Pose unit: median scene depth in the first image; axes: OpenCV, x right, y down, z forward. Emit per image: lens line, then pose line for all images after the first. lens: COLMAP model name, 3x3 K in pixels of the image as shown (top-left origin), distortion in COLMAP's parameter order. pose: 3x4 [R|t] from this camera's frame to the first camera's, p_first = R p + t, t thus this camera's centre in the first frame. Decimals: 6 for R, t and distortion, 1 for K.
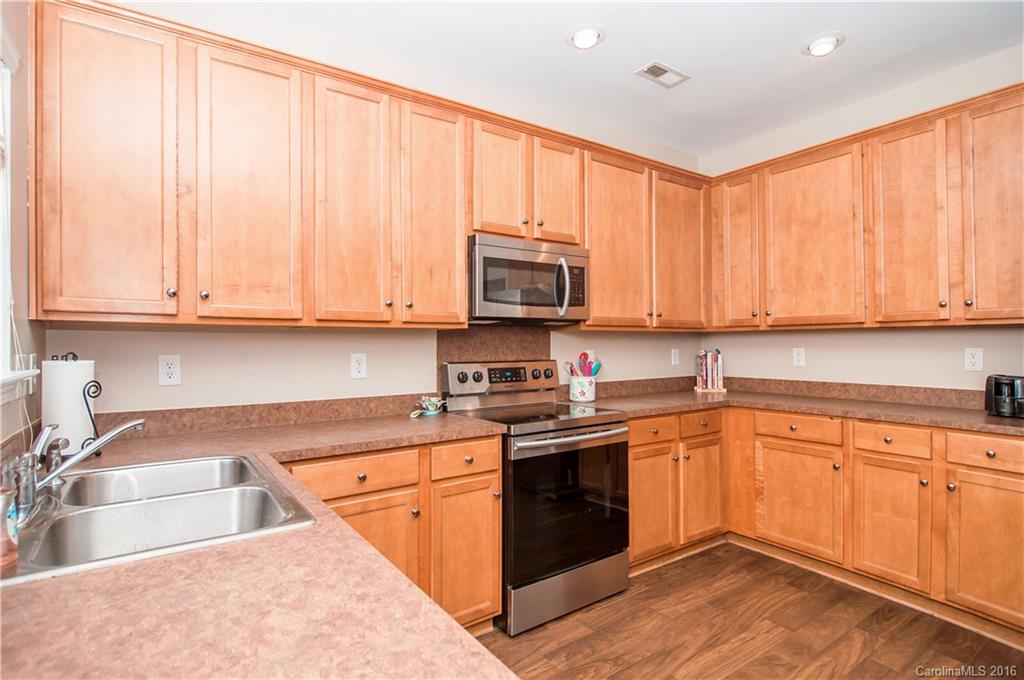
lens RADIAL K [[520.0, 0, 537.6], [0, 520.0, 339.3], [0, 0, 1]] dist [0.013169, 0.000110]
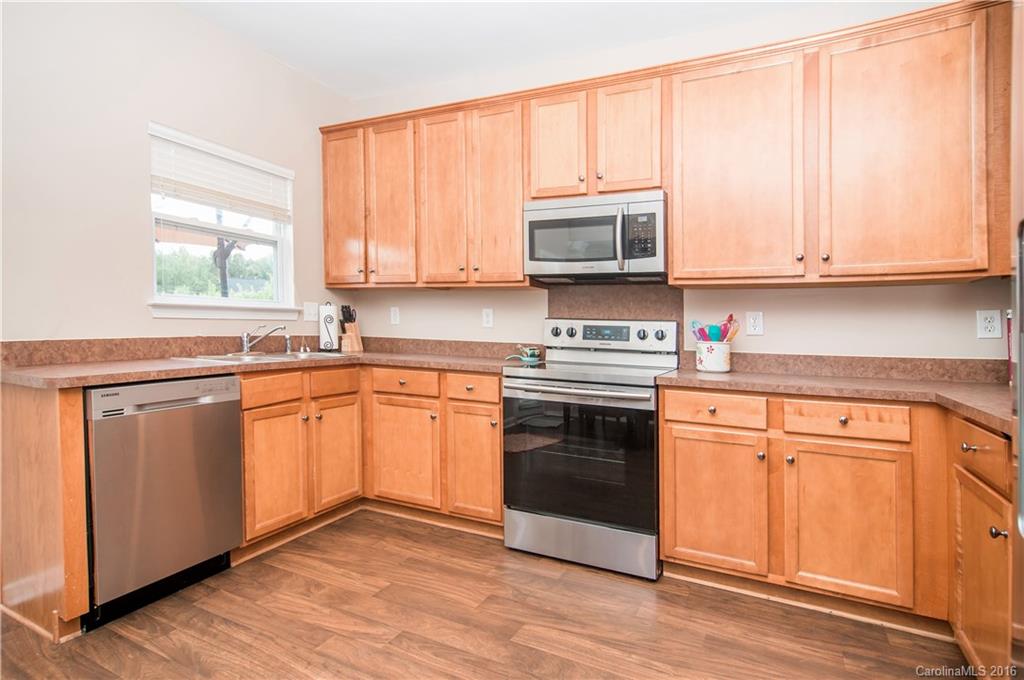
lens RADIAL K [[481.1, 0, 448.3], [0, 481.1, 338.2], [0, 0, 1]] dist [-0.000493, -0.000031]
pose [[0.486324, 0.055156, -0.872036, 0.671574], [-0.022067, 0.998463, 0.050847, 0.041753], [0.873500, -0.005485, 0.486793, 0.305543]]
